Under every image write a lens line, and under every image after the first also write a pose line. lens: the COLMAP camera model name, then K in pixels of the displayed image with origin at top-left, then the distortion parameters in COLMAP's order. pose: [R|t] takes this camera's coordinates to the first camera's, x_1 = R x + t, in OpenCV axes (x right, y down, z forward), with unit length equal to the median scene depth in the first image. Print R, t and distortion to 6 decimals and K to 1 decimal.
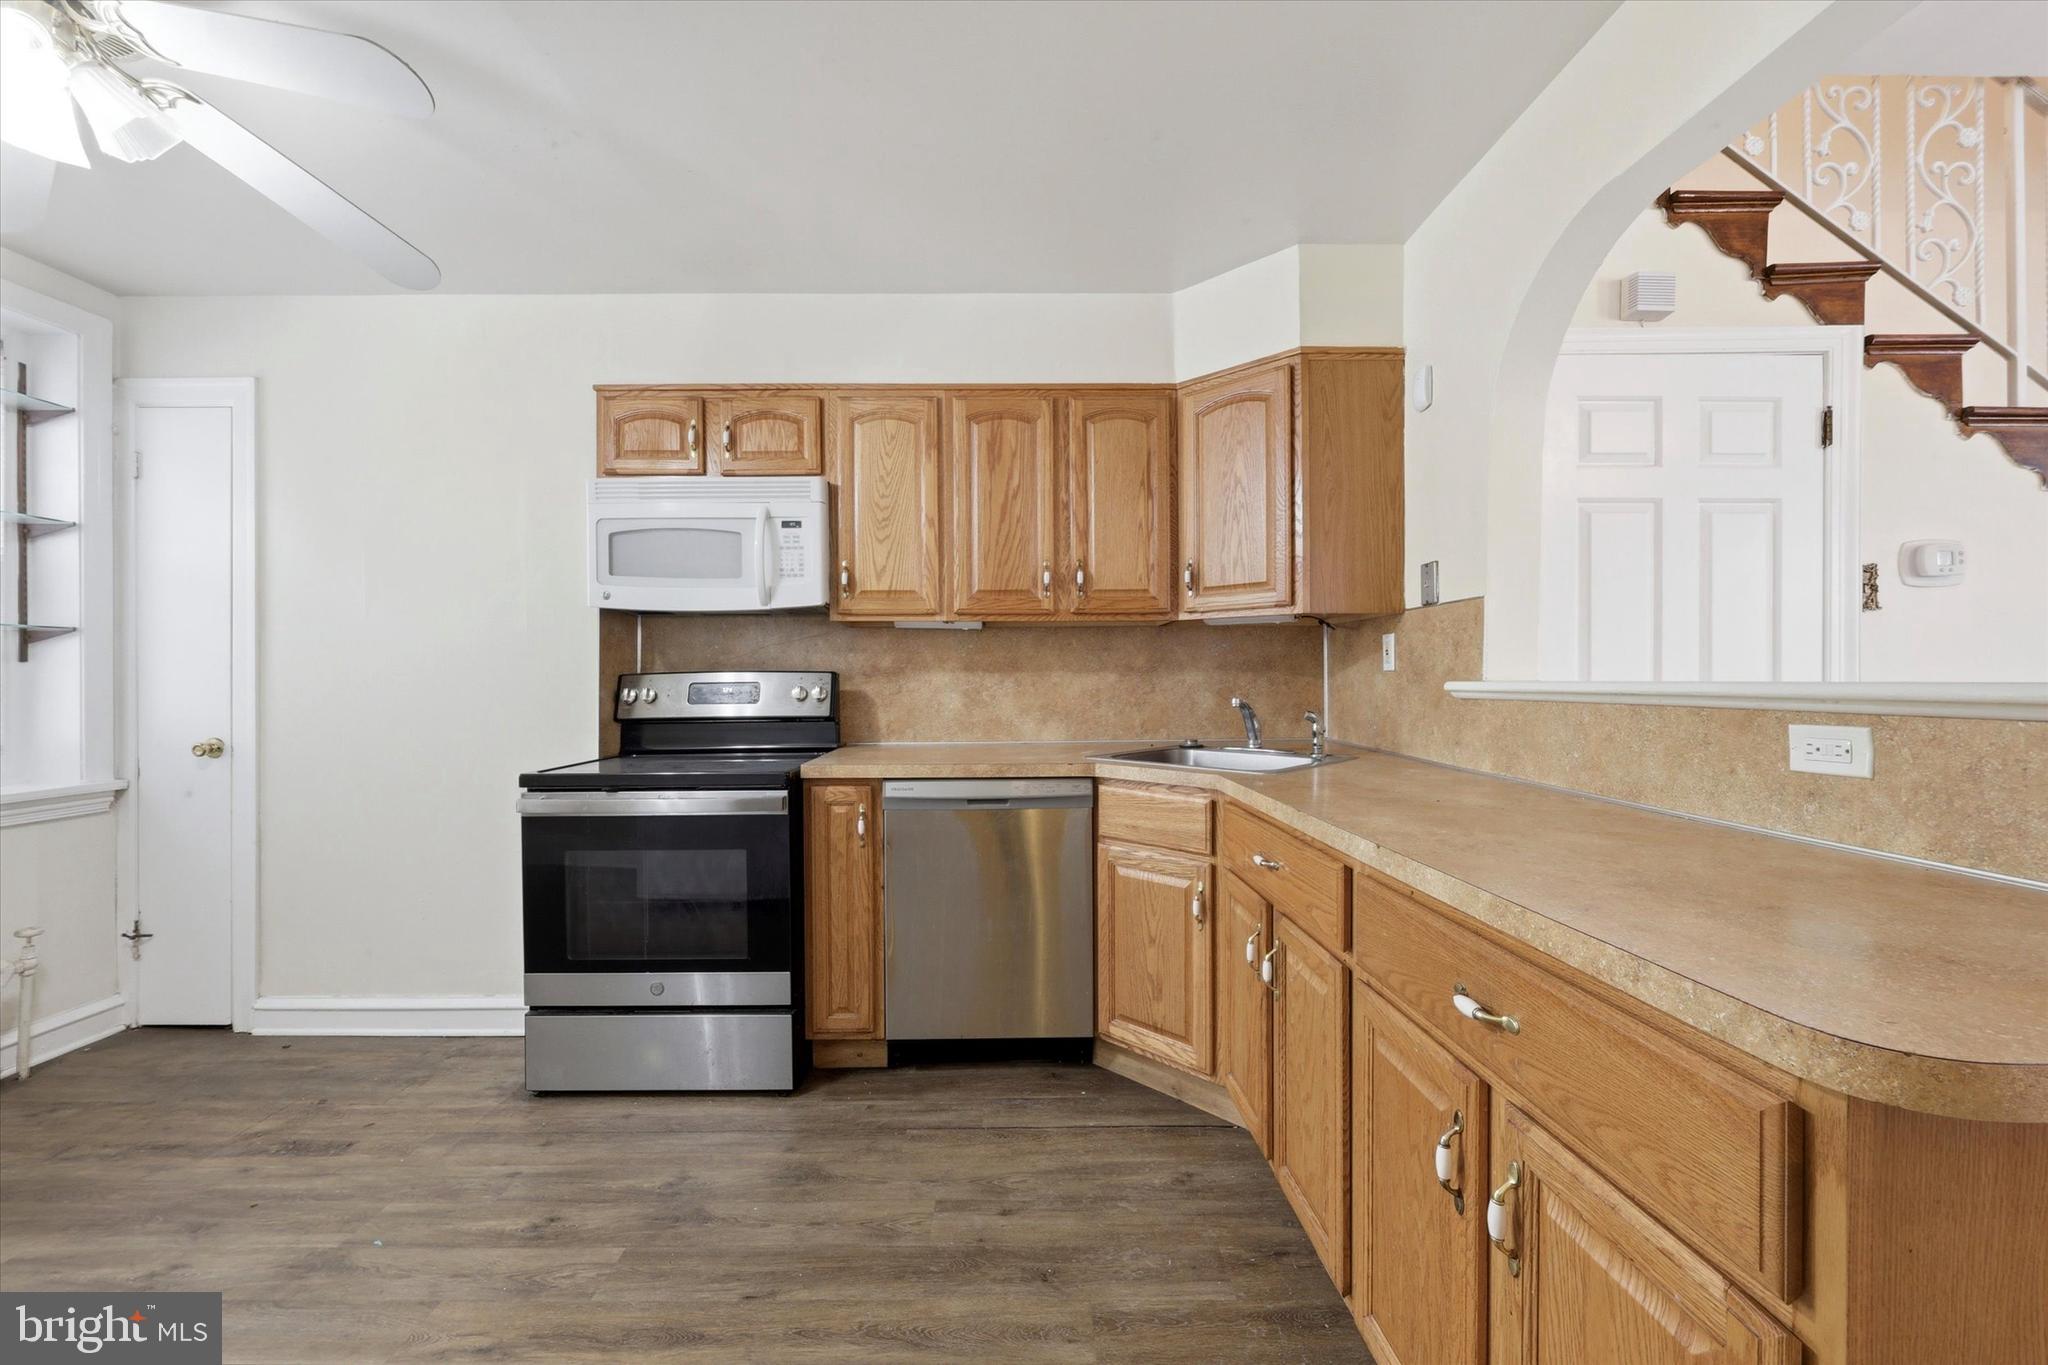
lens RADIAL K [[826.0, 0, 1011.4], [0, 826.0, 675.3], [0, 0, 1]] dist [0.001892, 0.000041]
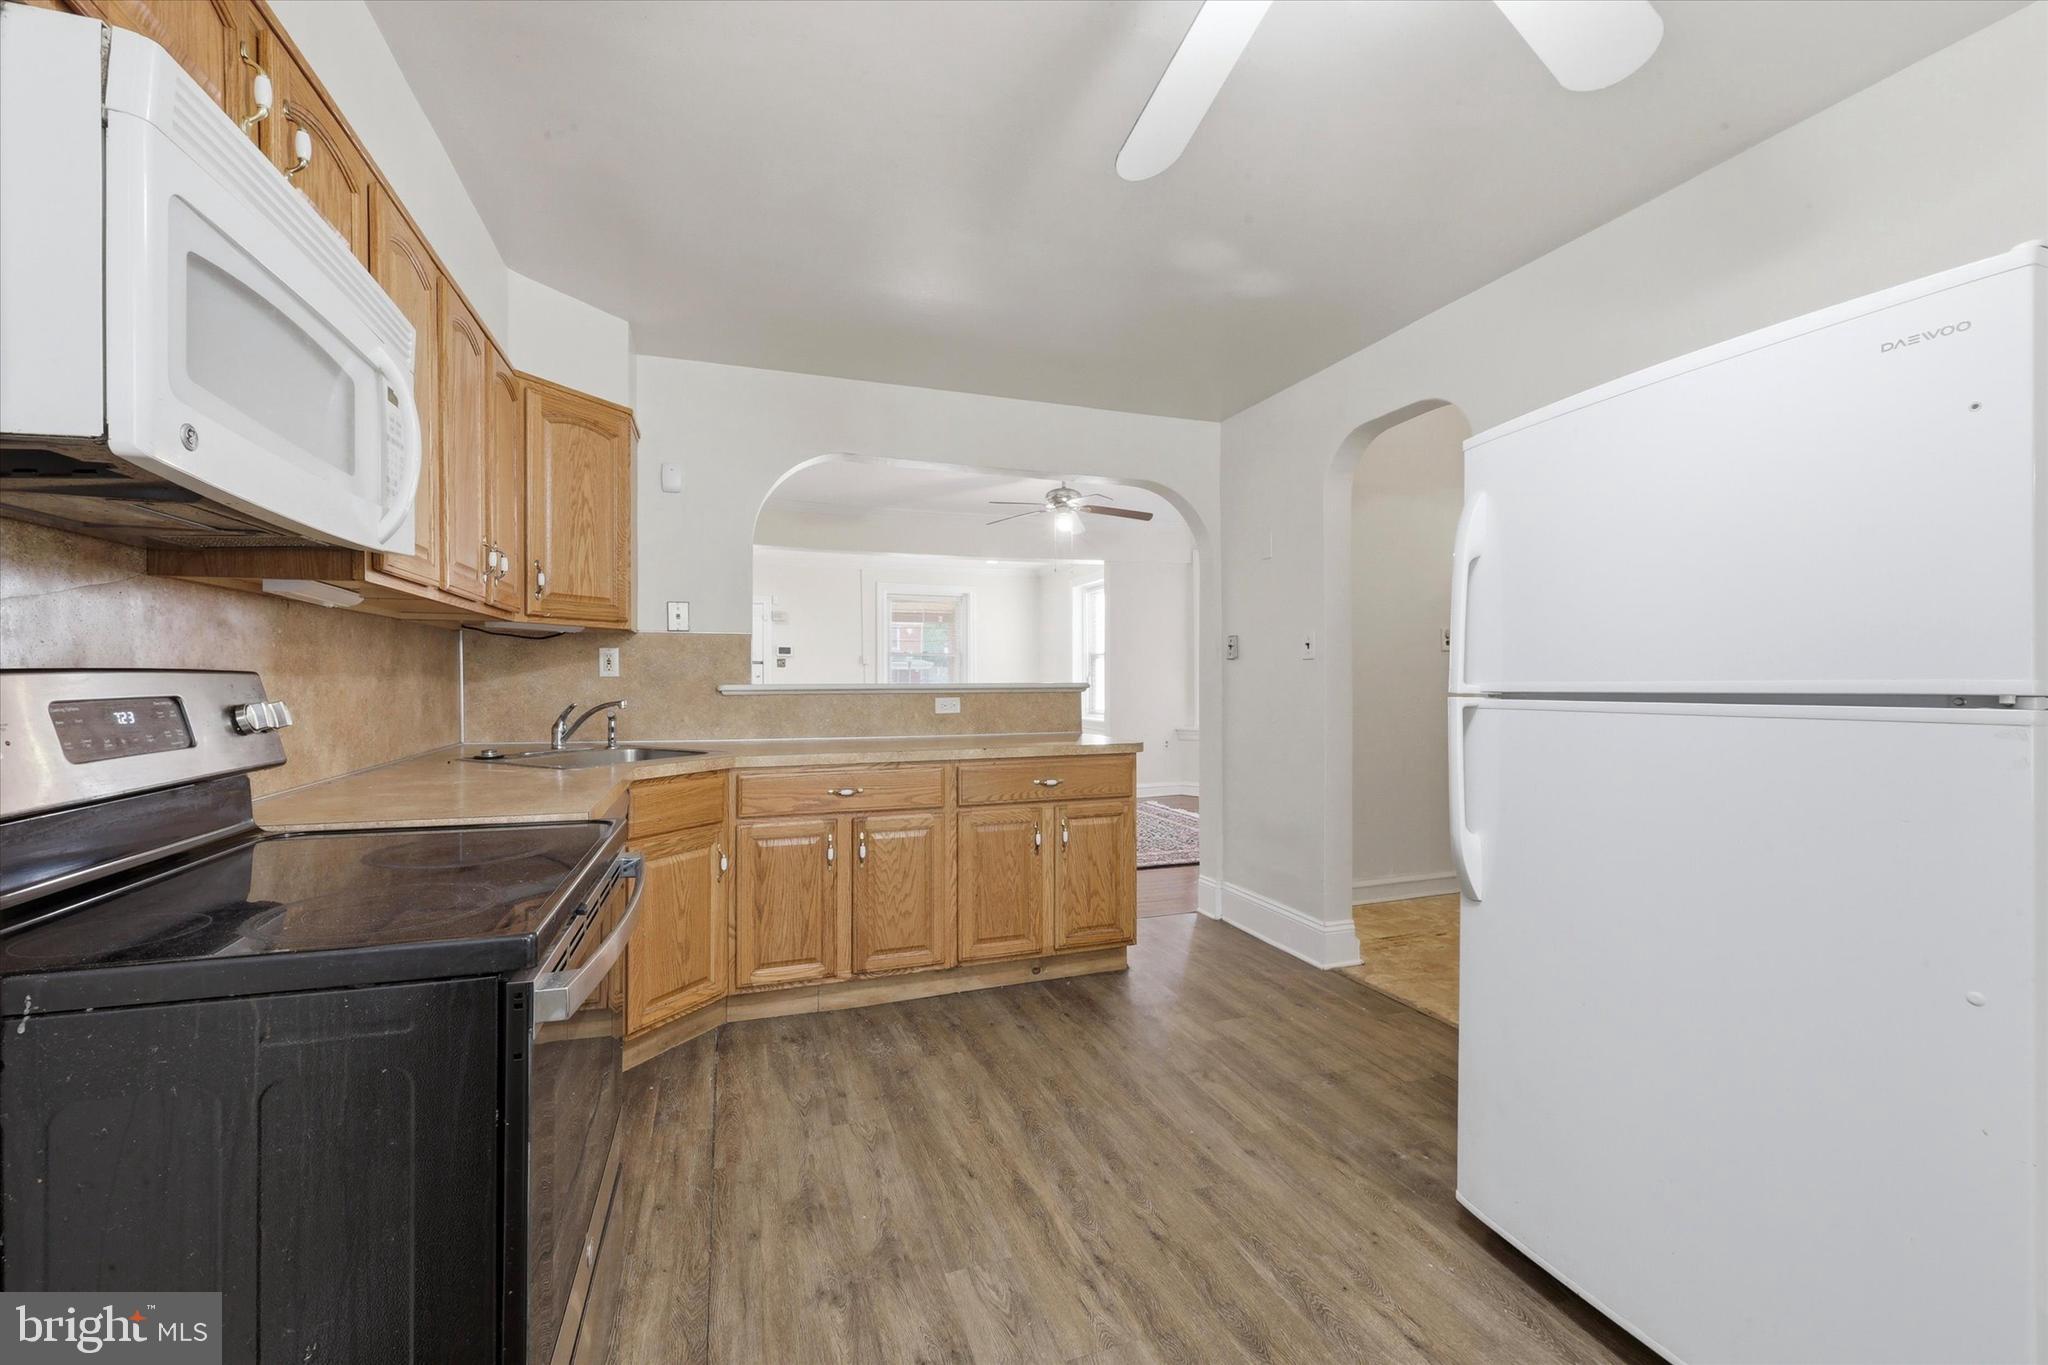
lens RADIAL K [[826.0, 0, 1022.4], [0, 826.0, 678.7], [0, 0, 1]] dist [0.001892, 0.000041]
pose [[-0.326268, 0.004140, 0.945268, -1.121249], [-0.000339, 0.999990, -0.004497, 0.002675], [-0.945277, -0.001788, -0.326263, 0.977326]]
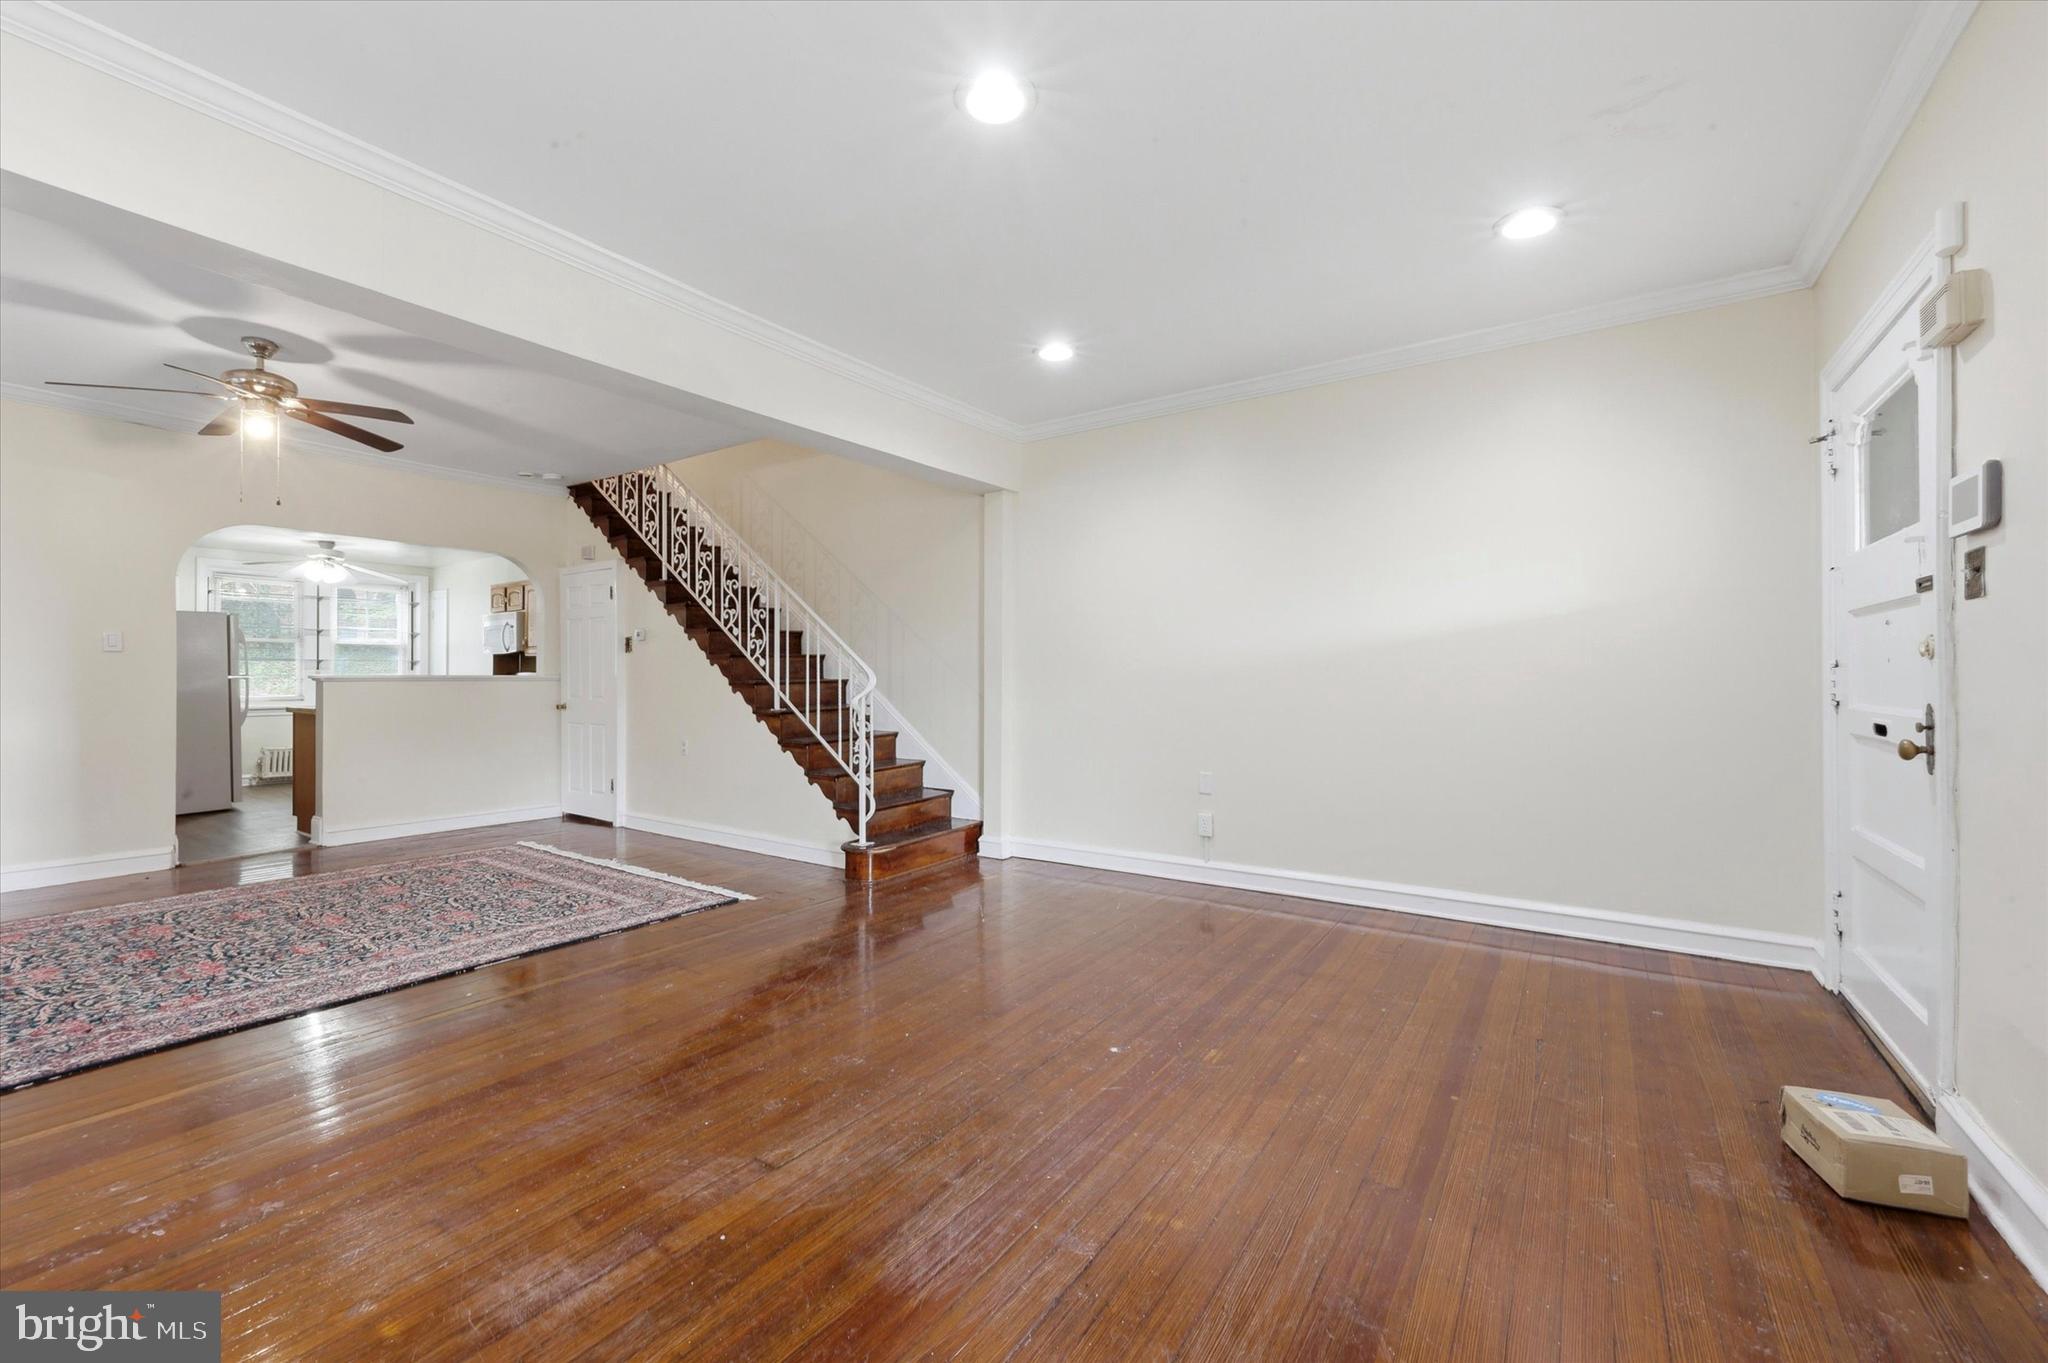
lens RADIAL K [[826.0, 0, 1011.9], [0, 826.0, 675.2], [0, 0, 1]] dist [0.001892, 0.000041]
pose [[0.817406, 0.003942, -0.576049, 4.024820], [-0.005611, 0.999984, -0.001118, -0.002738], [0.576035, 0.004146, 0.817415, -0.647101]]
